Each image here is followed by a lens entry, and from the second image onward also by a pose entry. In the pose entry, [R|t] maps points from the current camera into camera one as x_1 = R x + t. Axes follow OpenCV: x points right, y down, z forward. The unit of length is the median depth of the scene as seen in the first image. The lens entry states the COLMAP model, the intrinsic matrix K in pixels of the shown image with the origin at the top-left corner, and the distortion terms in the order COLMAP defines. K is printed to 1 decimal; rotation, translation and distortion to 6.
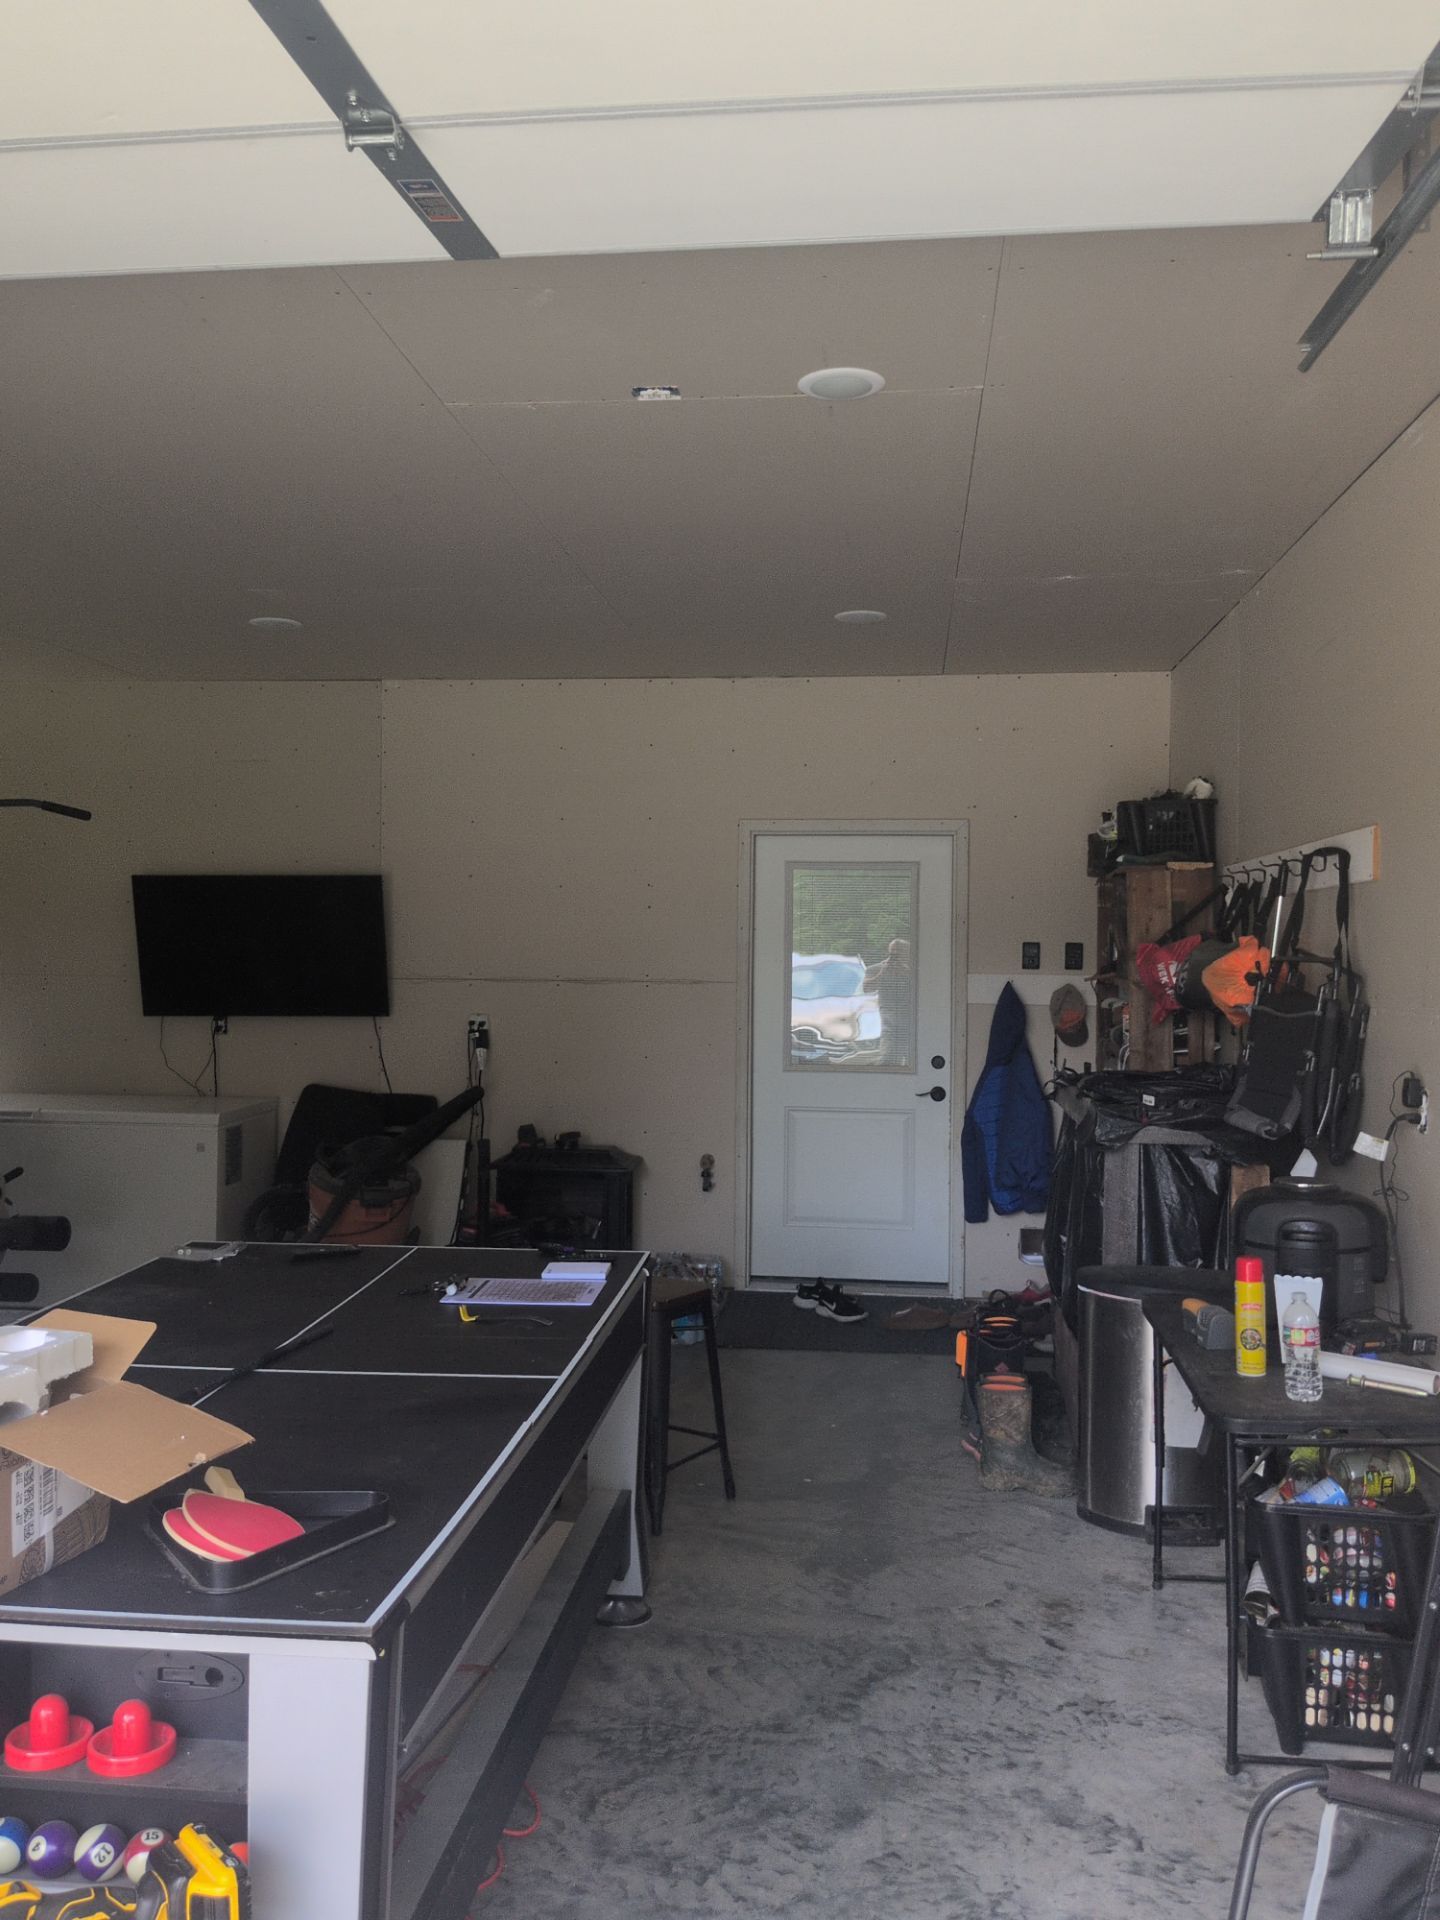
lens RADIAL K [[1441.8, 0, 714.3], [0, 1441.8, 933.8], [0, 0, 1]] dist [0.106960, -0.143007]
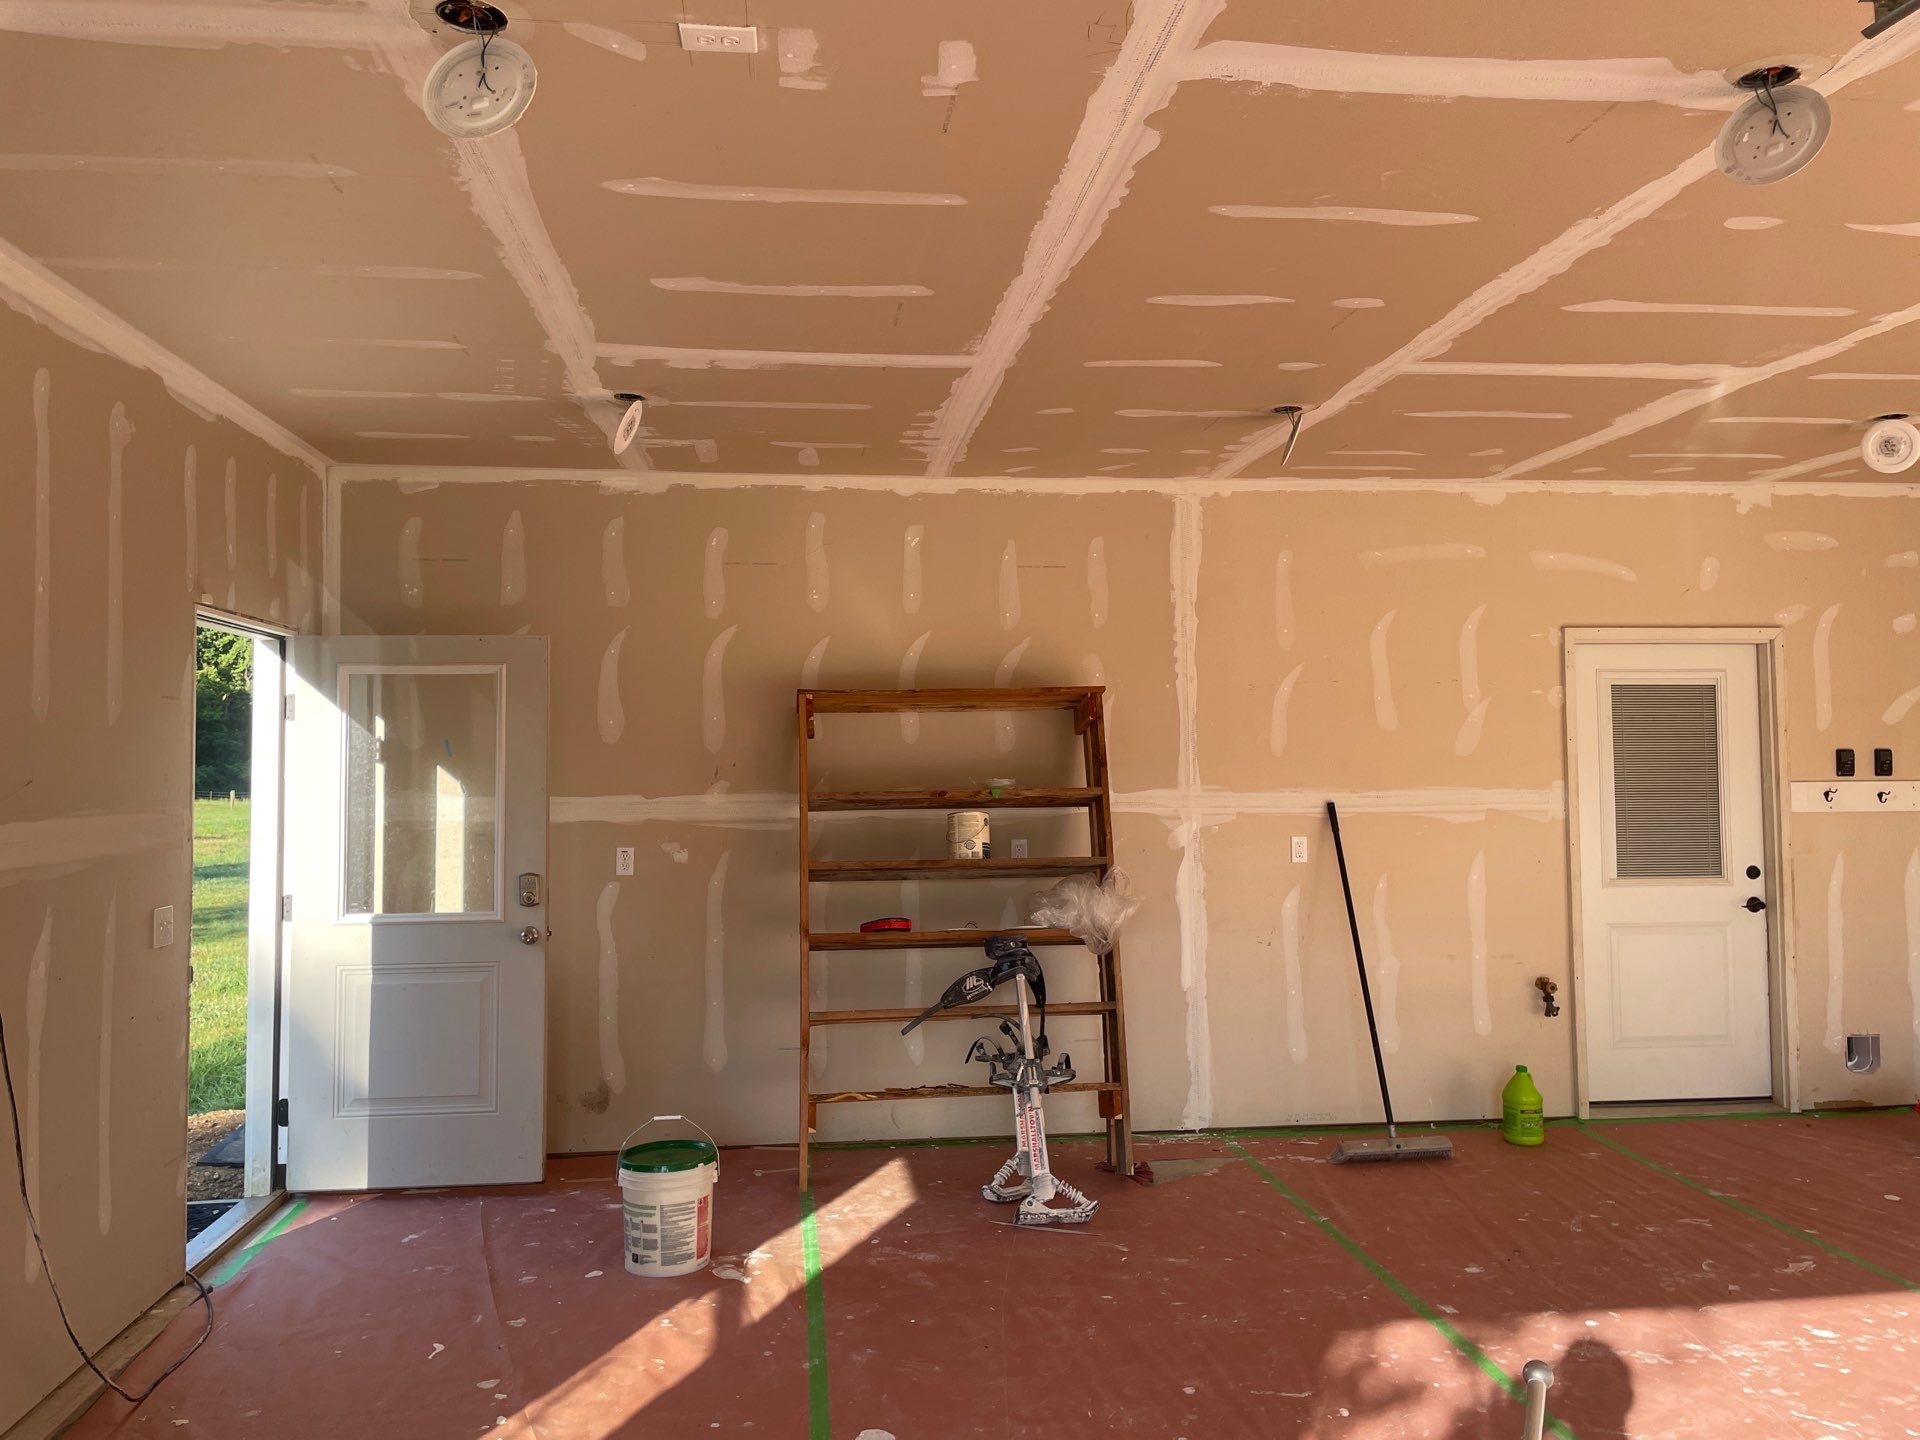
lens RADIAL K [[1441.8, 0, 947.9], [0, 1441.8, 704.4], [0, 0, 1]] dist [0.106960, -0.143007]
pose [[0.977535, -0.009007, 0.210581, -0.595153], [0.015699, 0.999423, -0.030128, -0.004420], [-0.210188, 0.032757, 0.977112, 0.130764]]
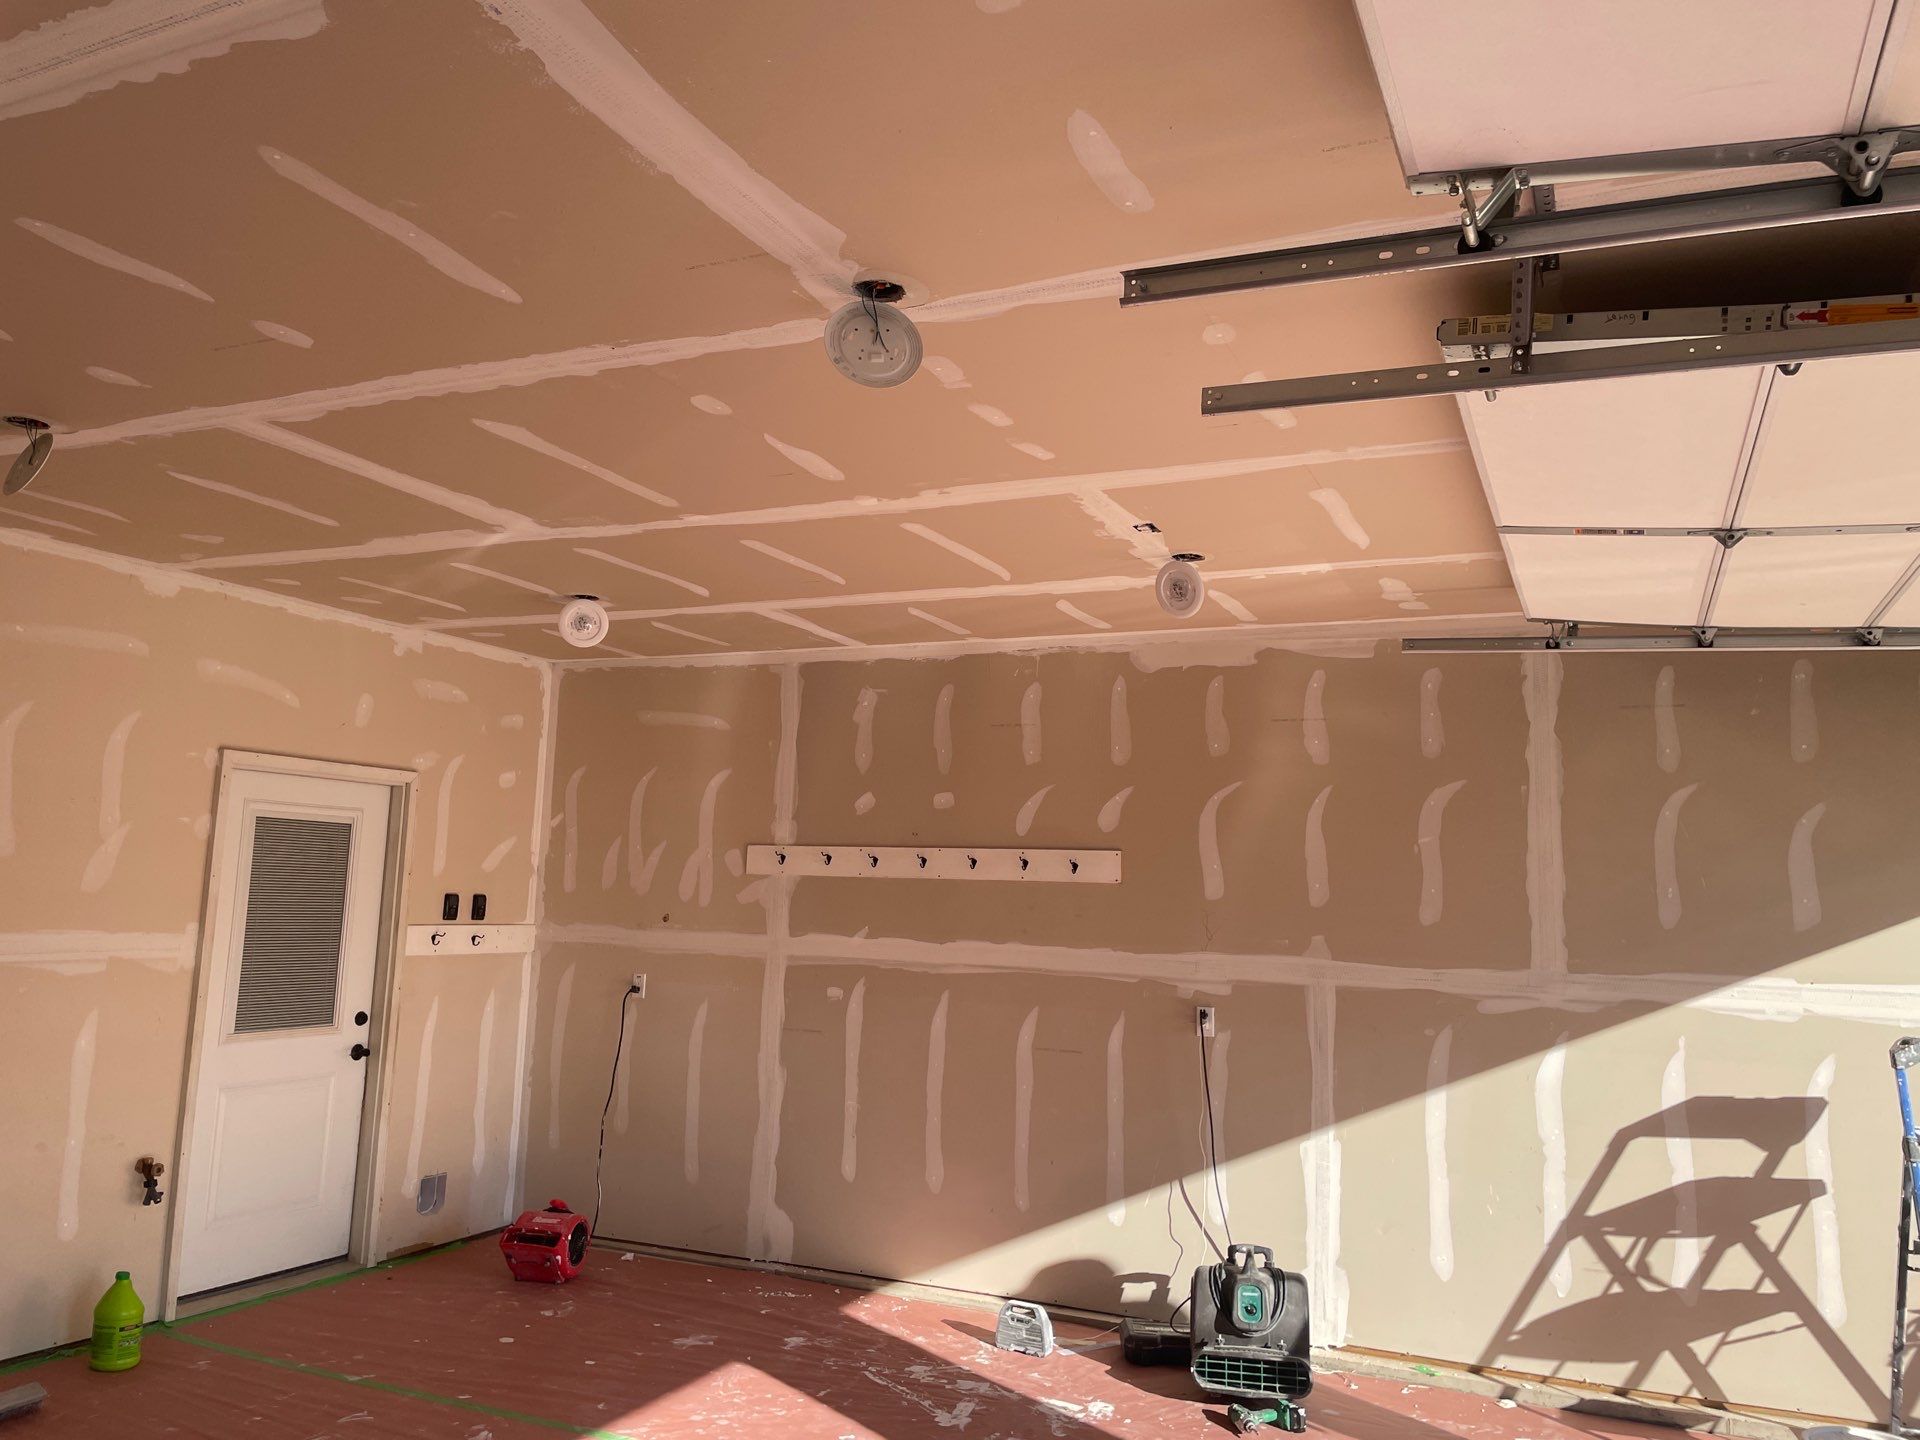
lens RADIAL K [[1441.8, 0, 947.9], [0, 1441.8, 704.4], [0, 0, 1]] dist [0.106960, -0.143007]
pose [[0.323013, 0.128107, 0.937684, -0.665534], [-0.033969, 0.991727, -0.123789, -0.011809], [-0.945785, 0.008133, 0.324692, 0.309818]]
